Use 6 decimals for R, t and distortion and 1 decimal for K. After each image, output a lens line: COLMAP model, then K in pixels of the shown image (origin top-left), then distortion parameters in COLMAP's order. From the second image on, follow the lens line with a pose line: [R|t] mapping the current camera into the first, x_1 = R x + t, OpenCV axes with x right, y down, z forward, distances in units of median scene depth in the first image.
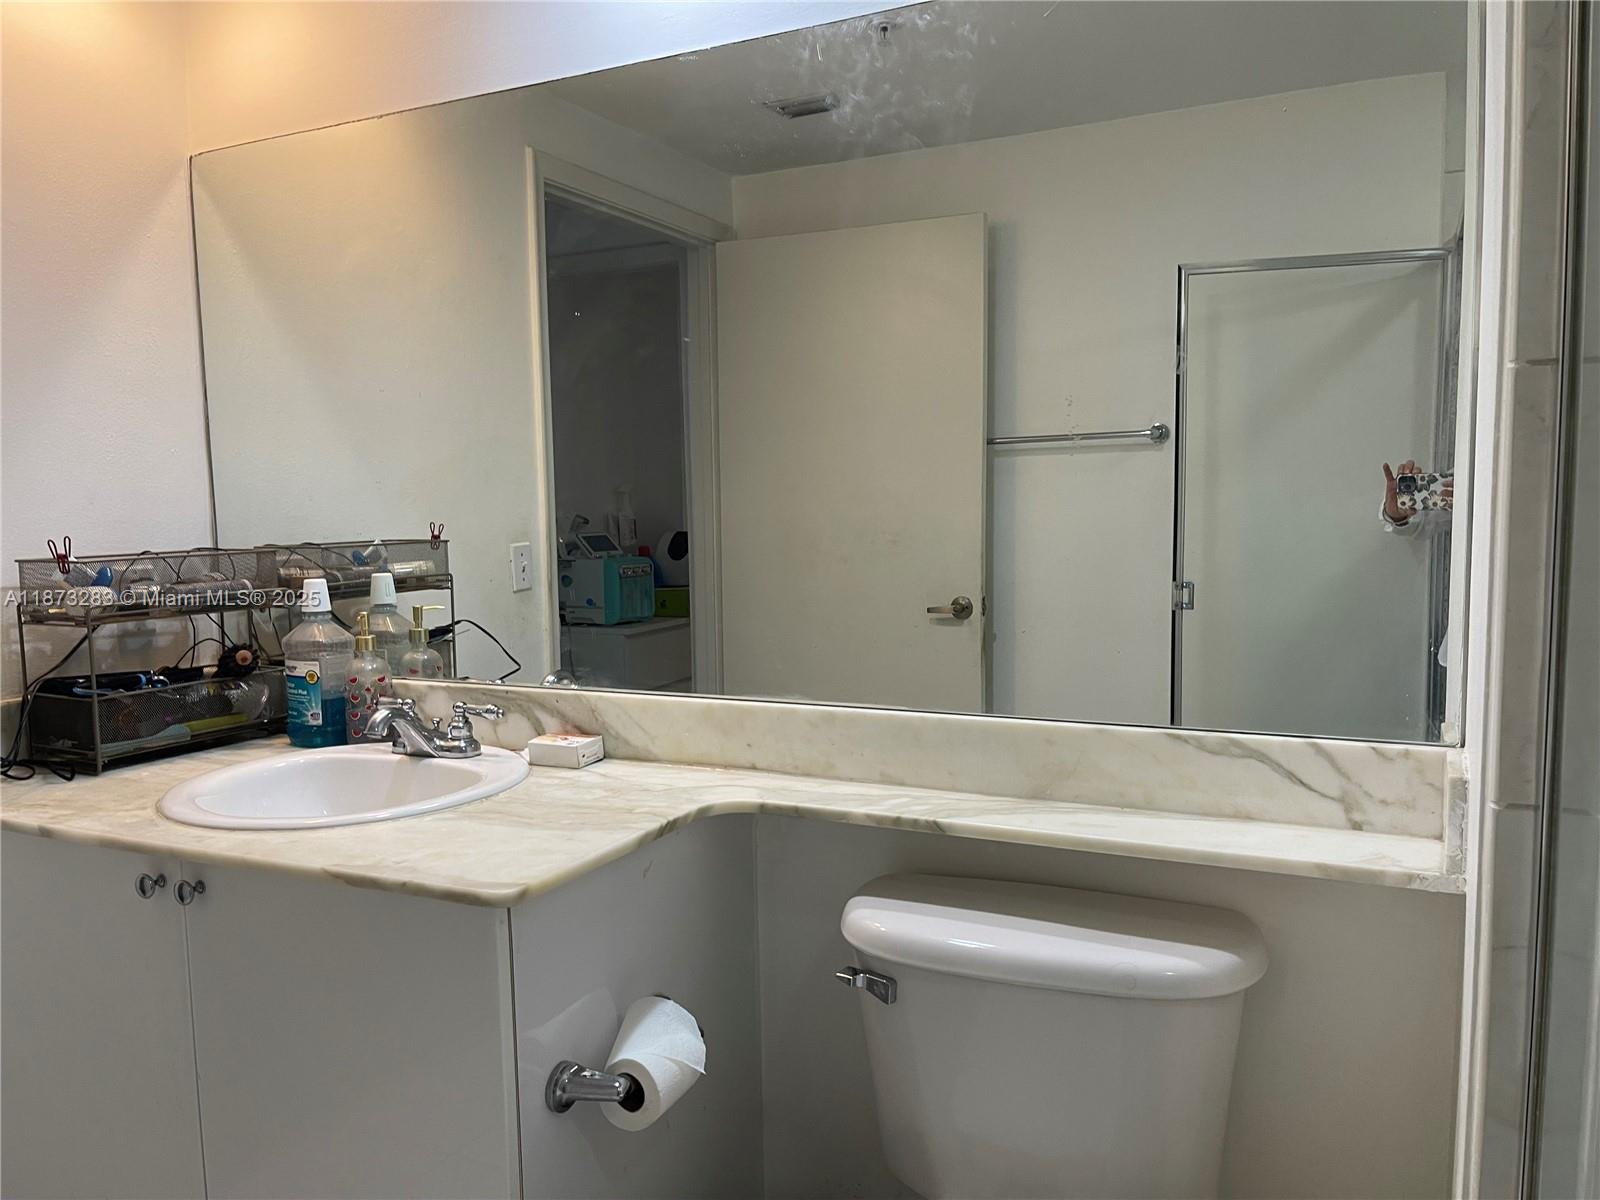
lens RADIAL K [[1198.5, 0, 800.5], [0, 1198.5, 607.0], [0, 0, 1]] dist [0.040187, -0.075127]
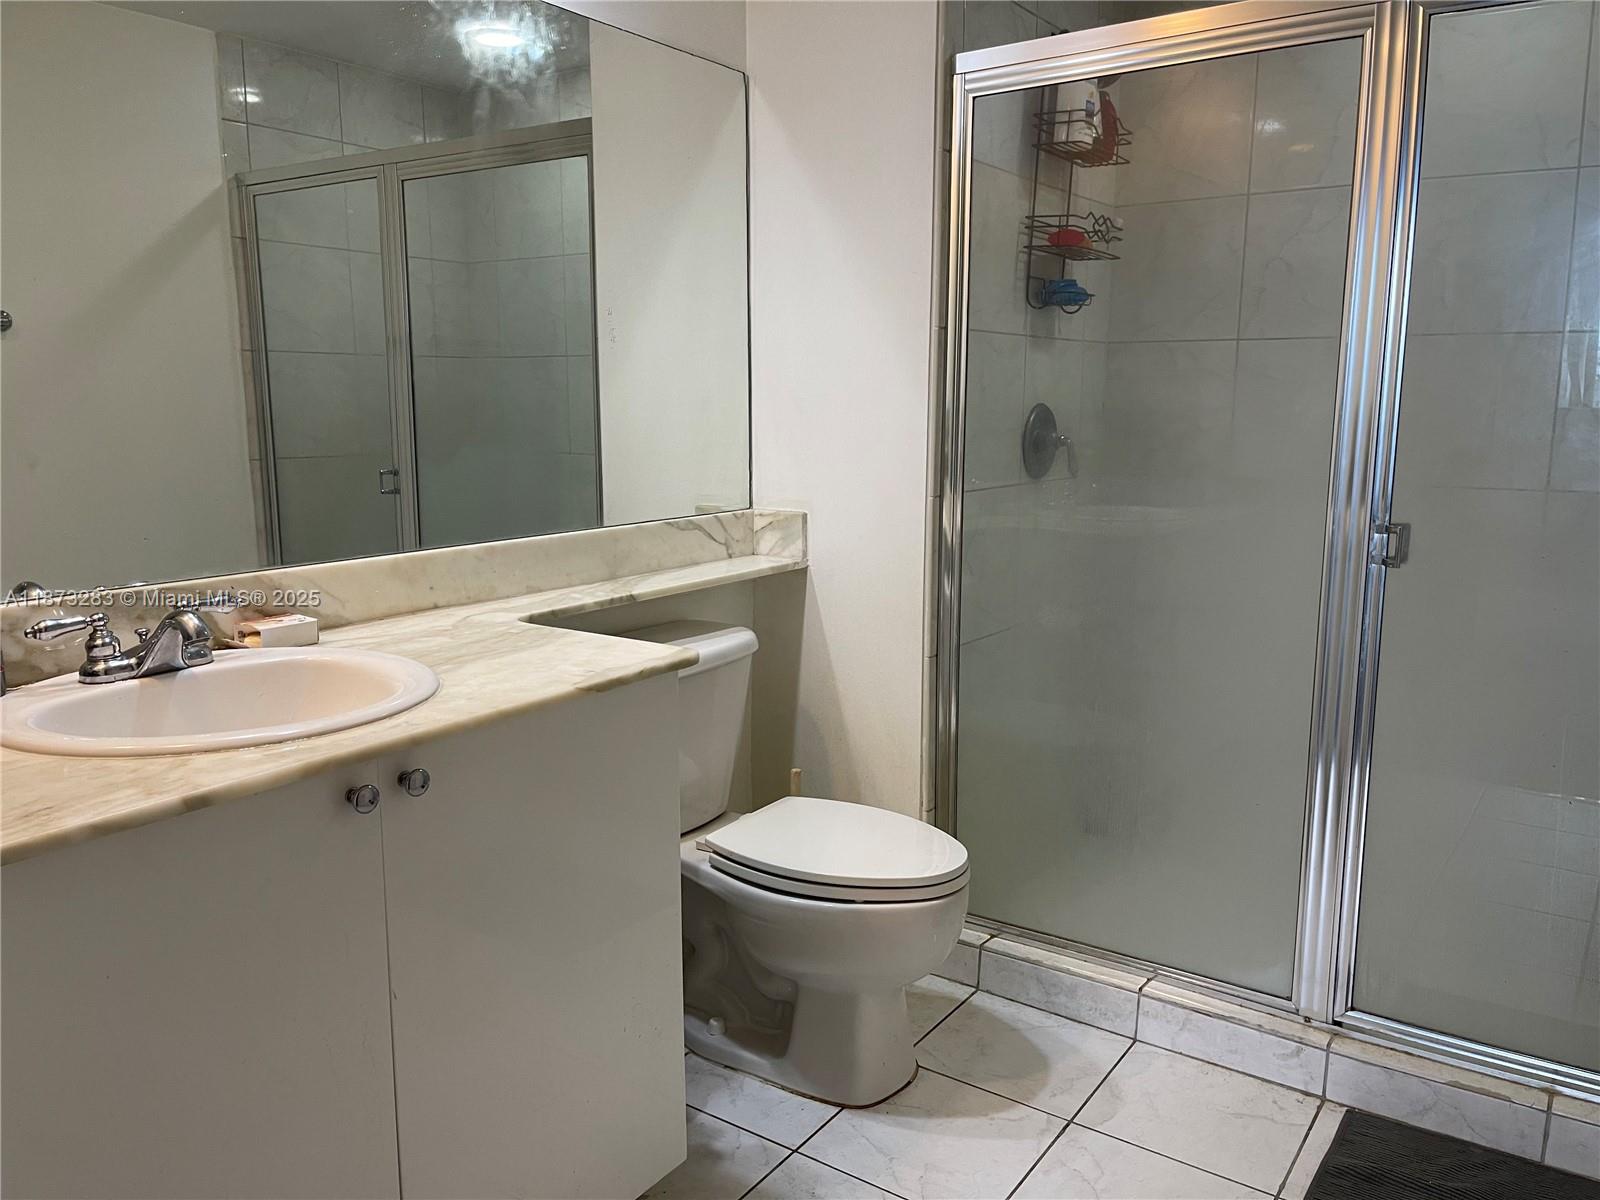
lens RADIAL K [[1198.5, 0, 800.8], [0, 1198.5, 595.5], [0, 0, 1]] dist [0.040187, -0.075127]
pose [[0.152434, -0.140796, 0.978233, -1.273929], [0.092740, 0.987471, 0.127674, 0.010788], [-0.983953, 0.071260, 0.163582, 0.543726]]
